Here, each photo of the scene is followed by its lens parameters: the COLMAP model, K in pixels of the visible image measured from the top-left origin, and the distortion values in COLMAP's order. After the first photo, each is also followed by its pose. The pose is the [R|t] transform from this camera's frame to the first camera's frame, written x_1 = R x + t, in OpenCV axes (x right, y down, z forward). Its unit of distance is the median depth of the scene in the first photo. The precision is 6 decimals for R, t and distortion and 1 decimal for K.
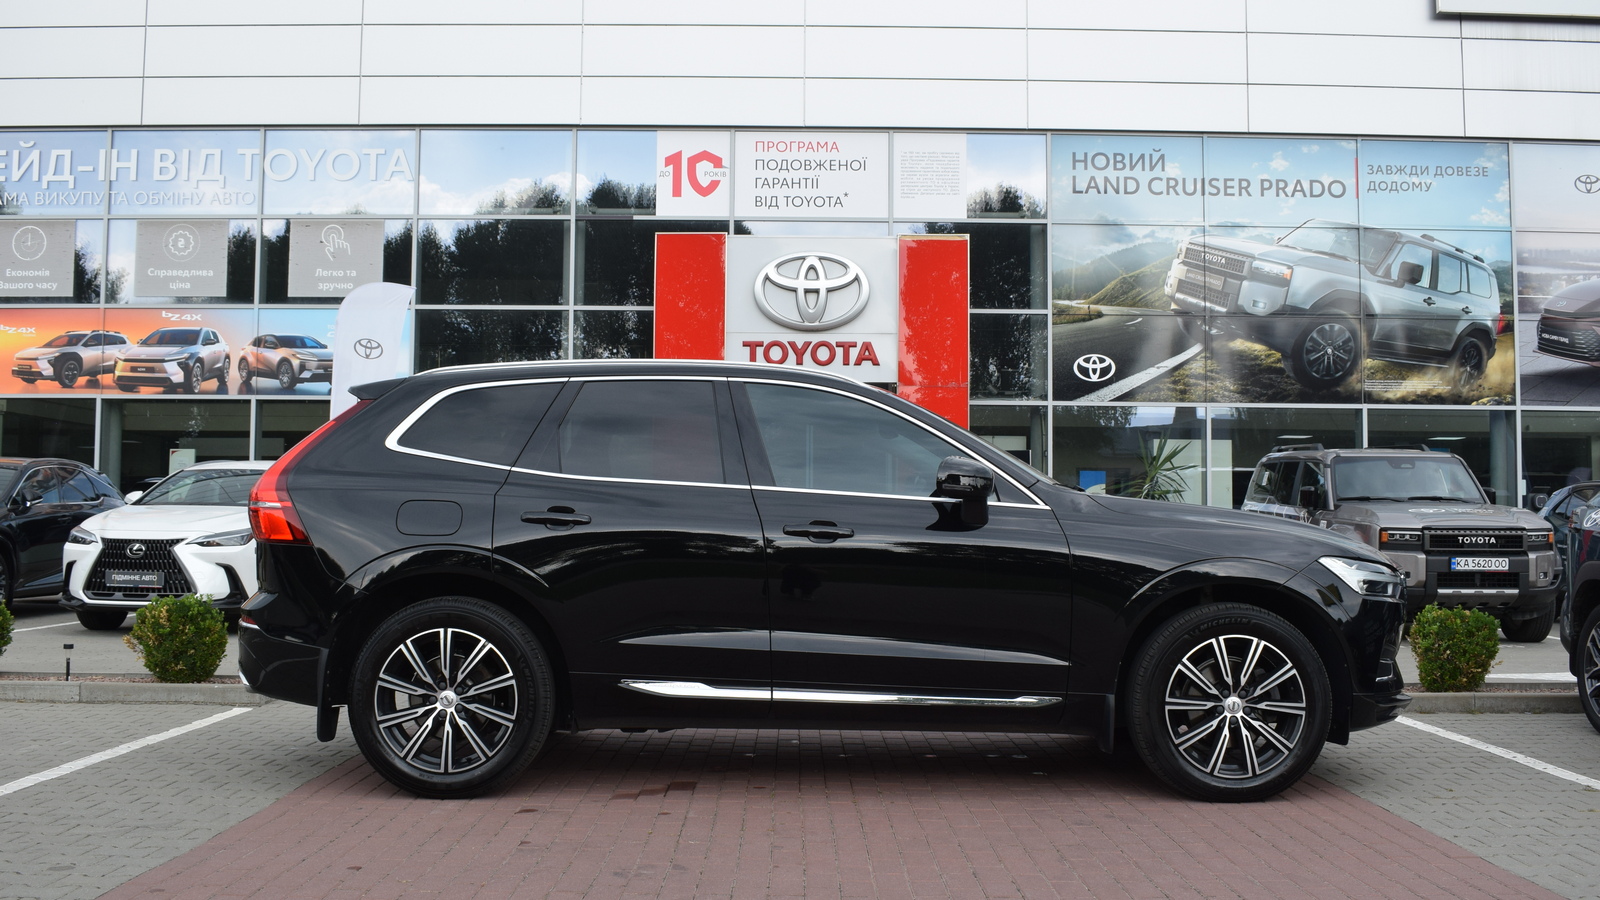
lens RADIAL K [[1563.4, 0, 800.0], [0, 1563.4, 450.0], [0, 0, 1]] dist [-0.079373, 0.007236]
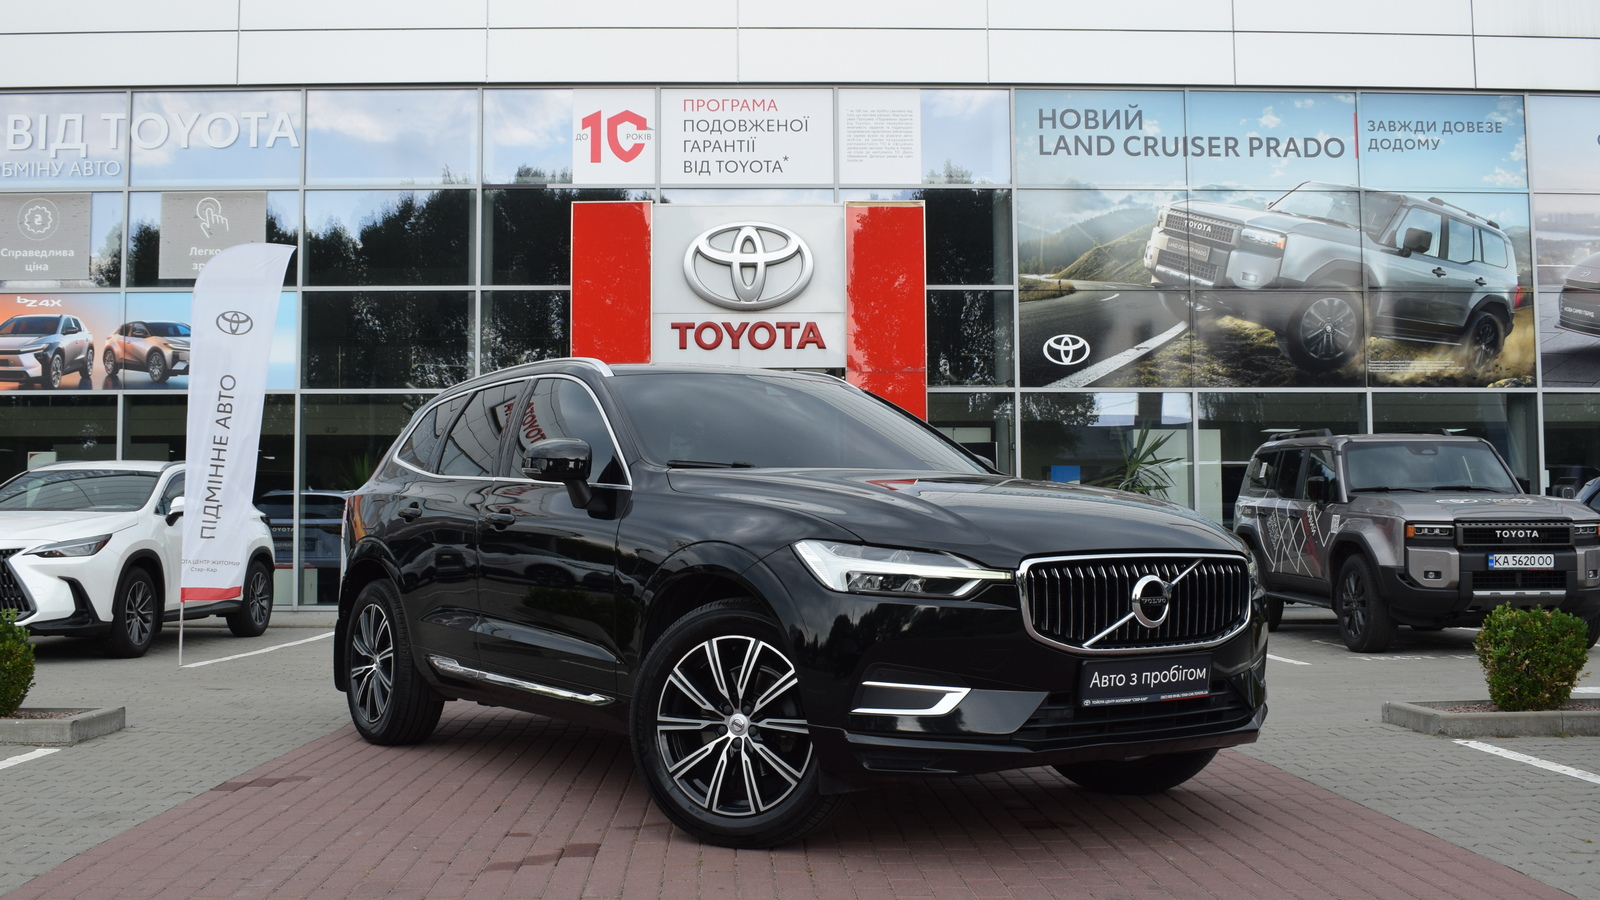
lens RADIAL K [[1650.4, 0, 759.1], [0, 1650.4, 447.3], [0, 0, 1]] dist [-0.077370, 0.004593]
pose [[0.999871, -0.010444, 0.012173, 0.001050], [0.010537, 0.999916, -0.007570, 0.008313], [-0.012093, 0.007698, 0.999897, 0.061476]]
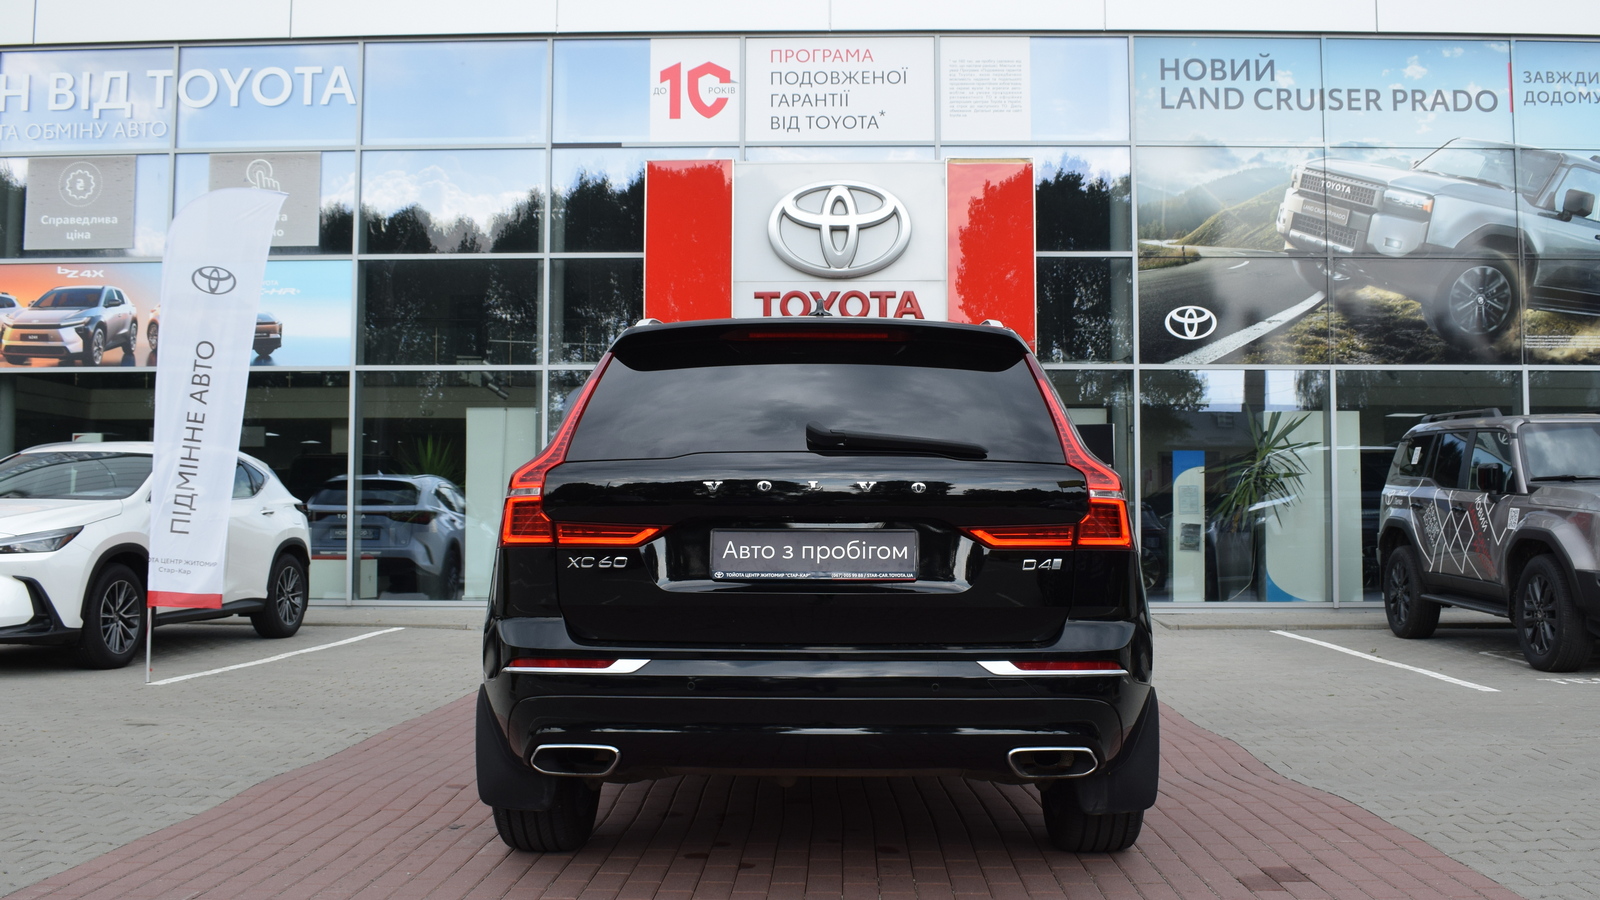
lens RADIAL K [[1539.7, 0, 831.5], [0, 1539.7, 447.8], [0, 0, 1]] dist [-0.079785, 0.002185]
pose [[0.999729, -0.008280, -0.021747, 0.019004], [0.008299, 0.999965, 0.000788, 0.010034], [0.021740, -0.000968, 0.999763, 0.199748]]
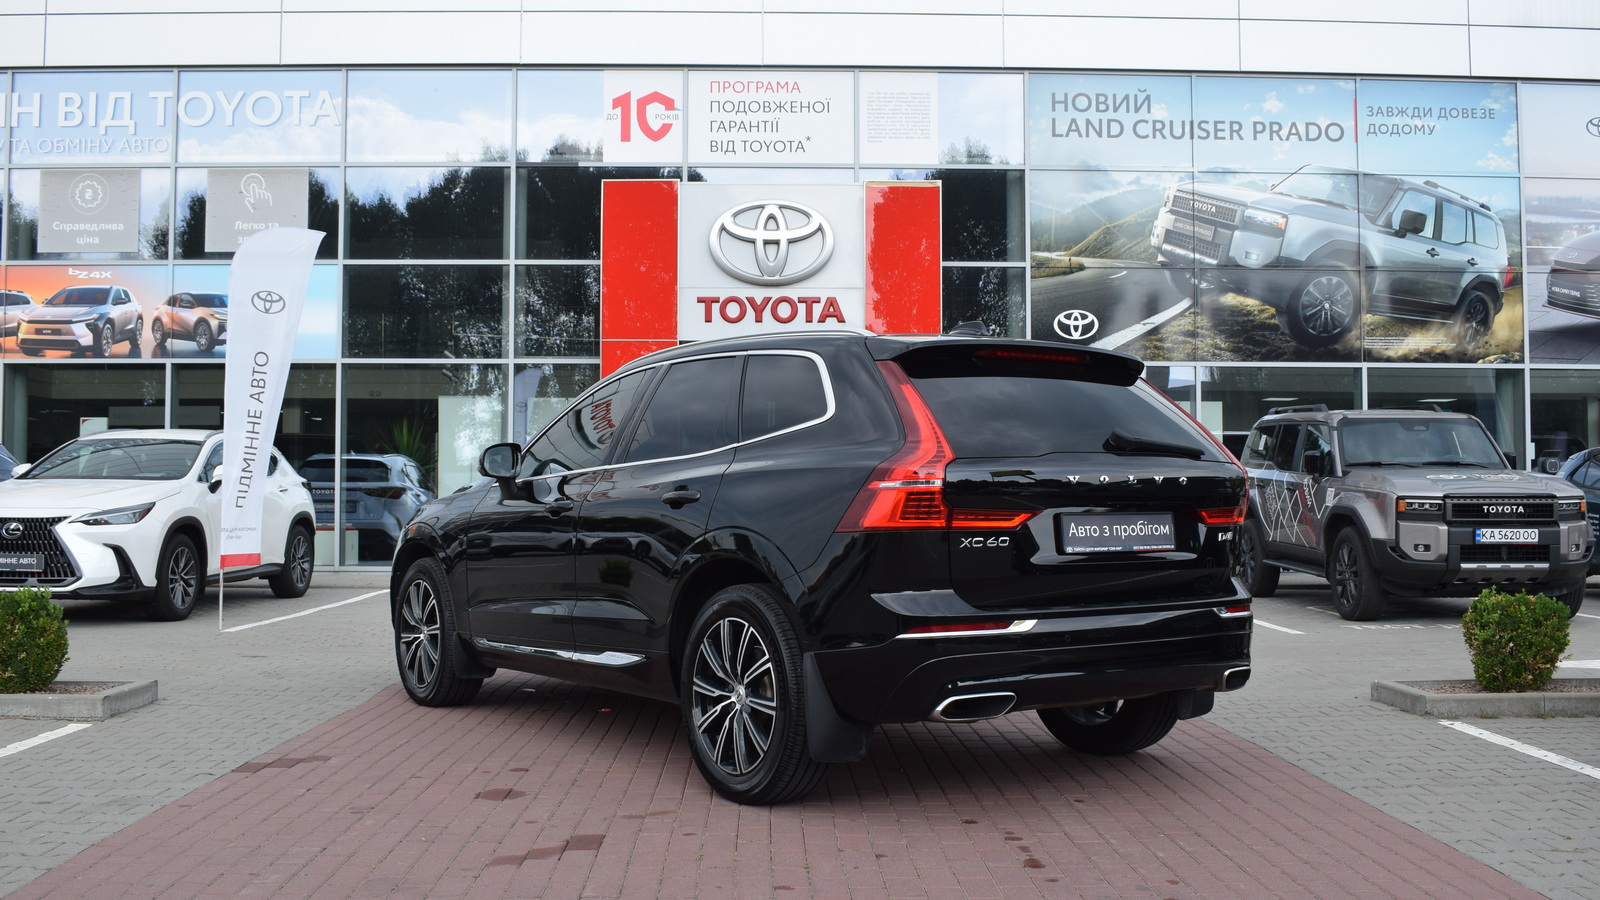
lens RADIAL K [[1563.4, 0, 800.0], [0, 1563.4, 450.0], [0, 0, 1]] dist [-0.079373, 0.007236]
pose [[0.999790, -0.005692, 0.019694, 0.005274], [0.005274, 0.999762, 0.021188, 0.001552], [-0.019810, -0.021080, 0.999582, 0.070895]]
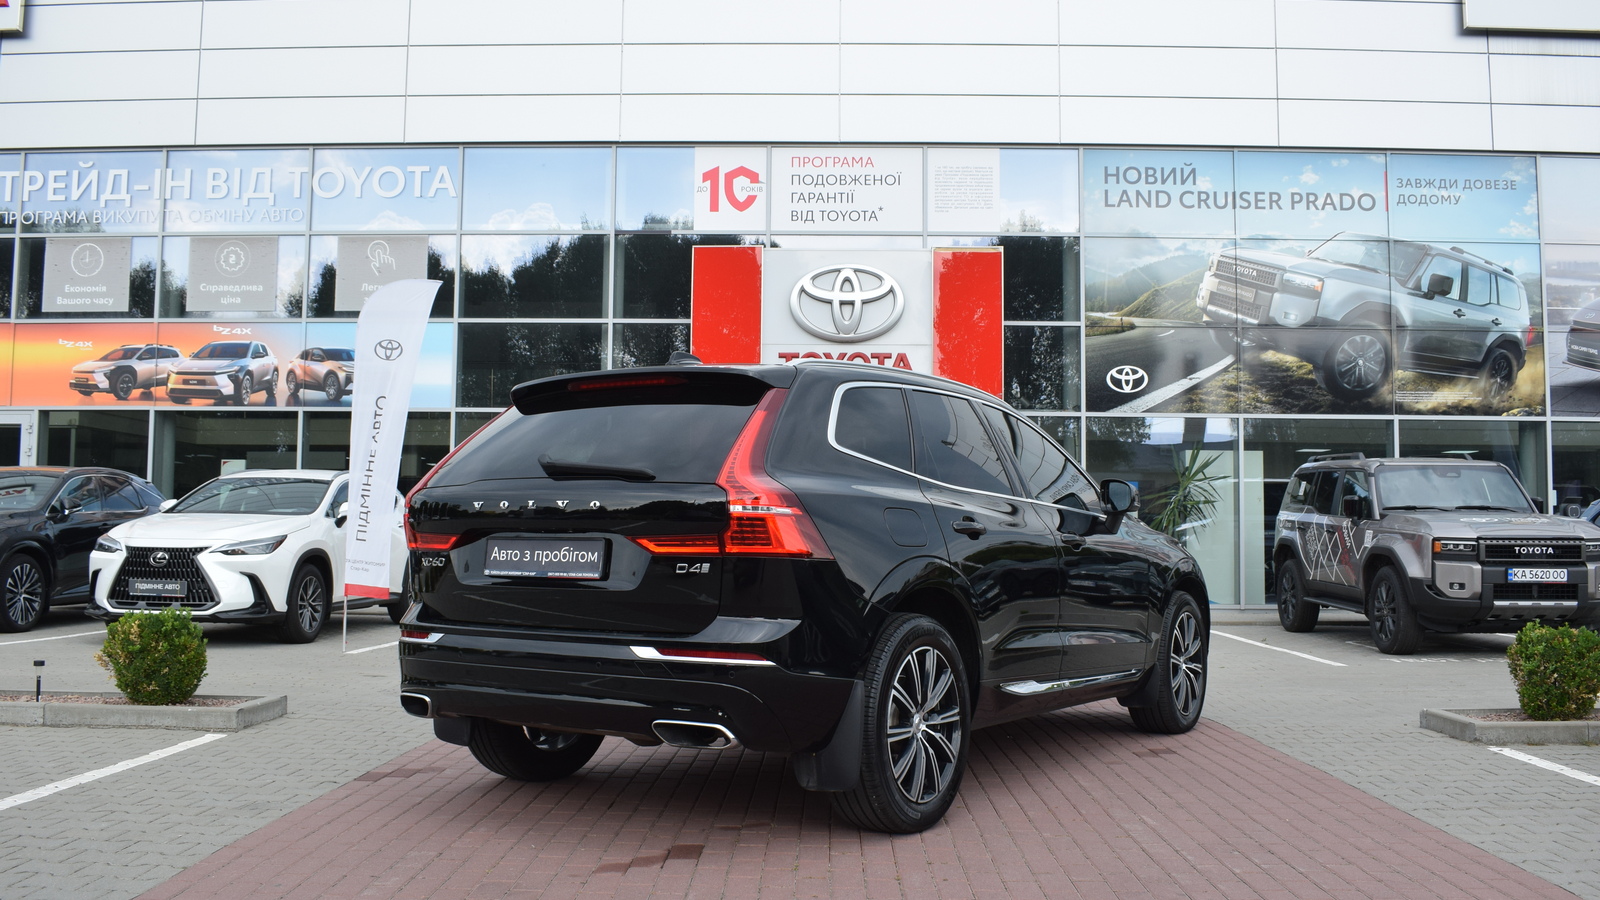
lens RADIAL K [[1421.5, 0, 800.0], [0, 1421.5, 450.0], [0, 0, 1]] dist [-0.089878, 0.014125]
pose [[0.999657, -0.000068, -0.026198, 0.001167], [-0.000255, 0.999924, -0.012343, 0.004416], [0.026197, 0.012346, 0.999581, 0.080072]]
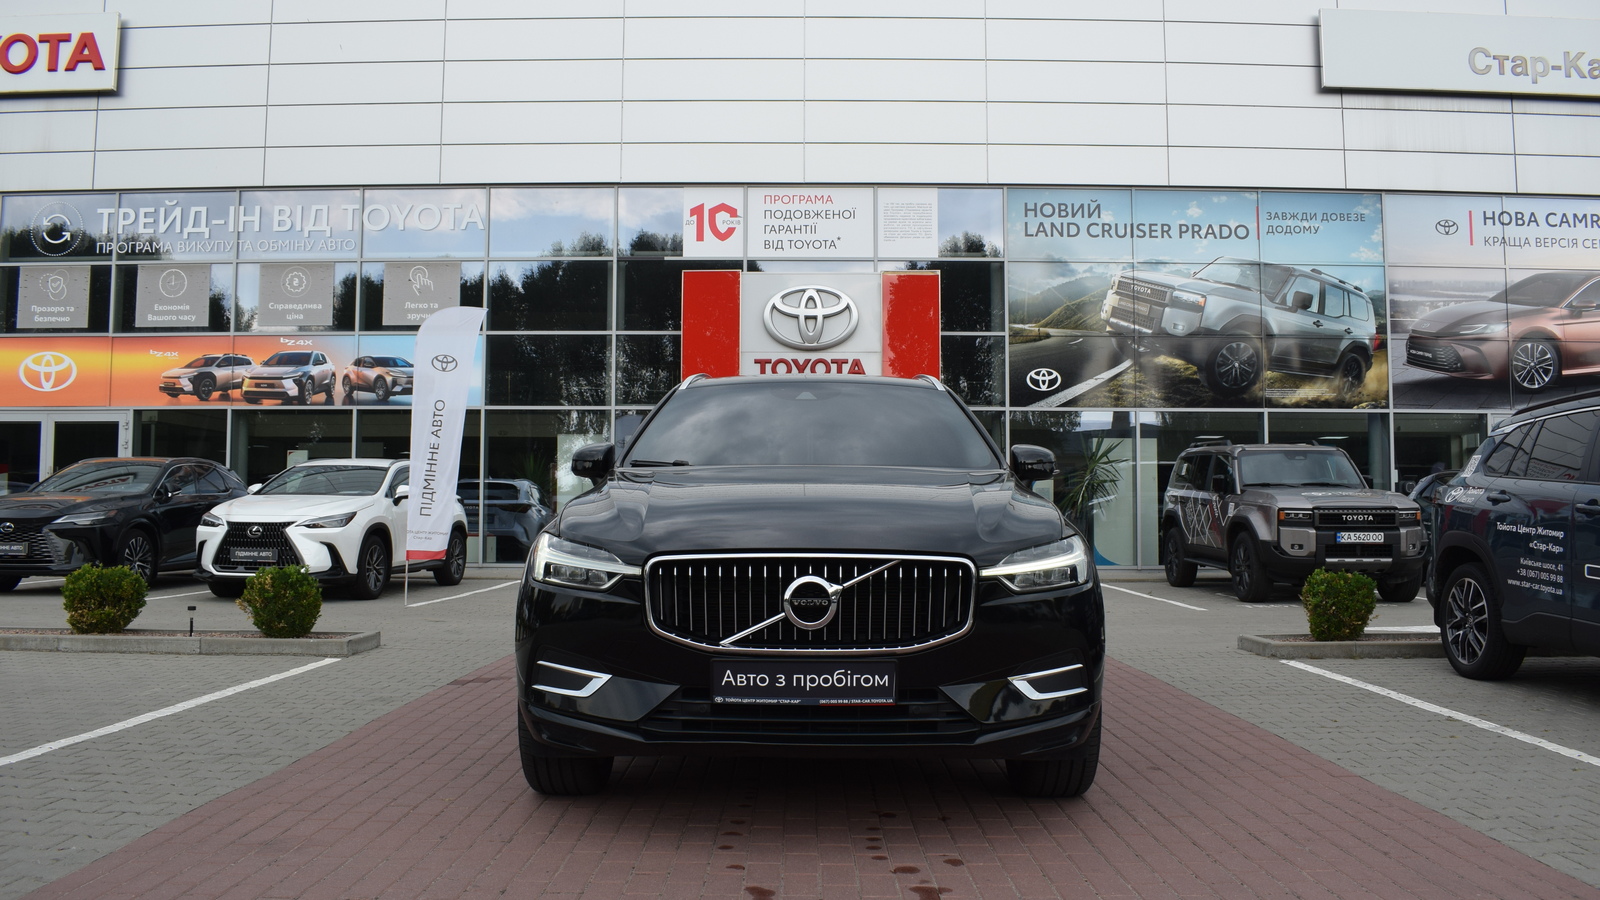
lens RADIAL K [[1272.6, 0, 800.0], [0, 1272.6, 450.0], [0, 0, 1]] dist [-0.096797, 0.009064]
pose [[0.999965, -0.005166, -0.006560, 0.004865], [0.005152, 0.999984, -0.002202, 0.003416], [0.006571, 0.002168, 0.999976, 0.009519]]
